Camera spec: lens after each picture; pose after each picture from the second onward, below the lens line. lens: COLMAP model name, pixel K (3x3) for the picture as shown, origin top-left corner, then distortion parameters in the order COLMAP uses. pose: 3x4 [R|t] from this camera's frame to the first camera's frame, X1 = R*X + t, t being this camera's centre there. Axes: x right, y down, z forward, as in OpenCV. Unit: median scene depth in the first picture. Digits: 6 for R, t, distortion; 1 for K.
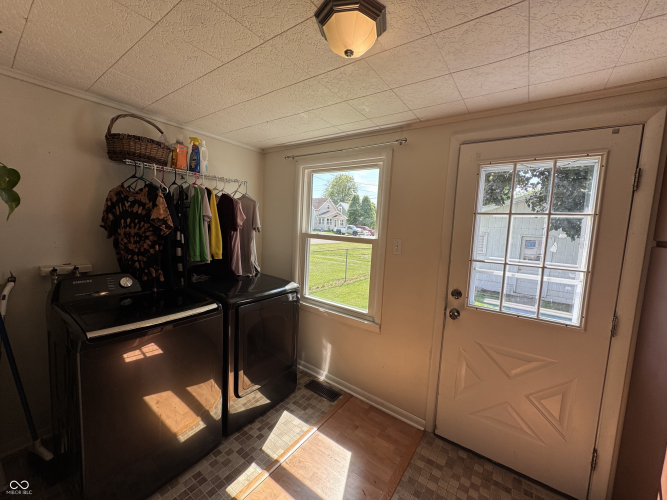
lens RADIAL K [[265.6, 0, 332.7], [0, 265.6, 249.6], [0, 0, 1]] dist [-0.002840, 0.000500]
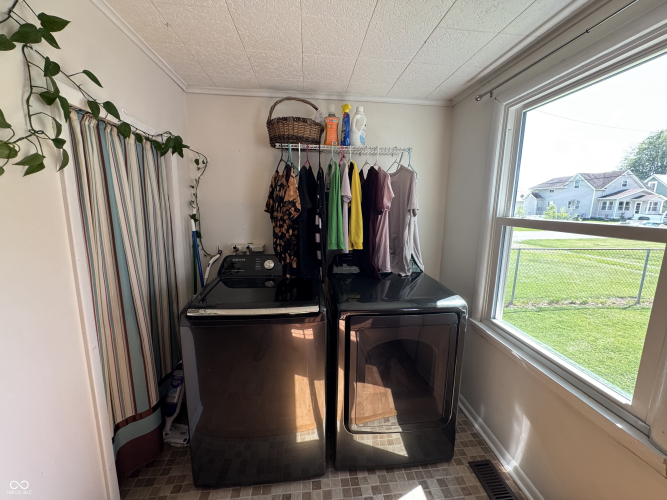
lens RADIAL K [[265.6, 0, 332.7], [0, 265.6, 249.6], [0, 0, 1]] dist [-0.002840, 0.000500]
pose [[0.663507, 0.080242, -0.743854, 0.095120], [-0.051189, 0.996771, 0.061866, -0.007572], [0.746417, -0.002972, 0.665472, 0.316455]]
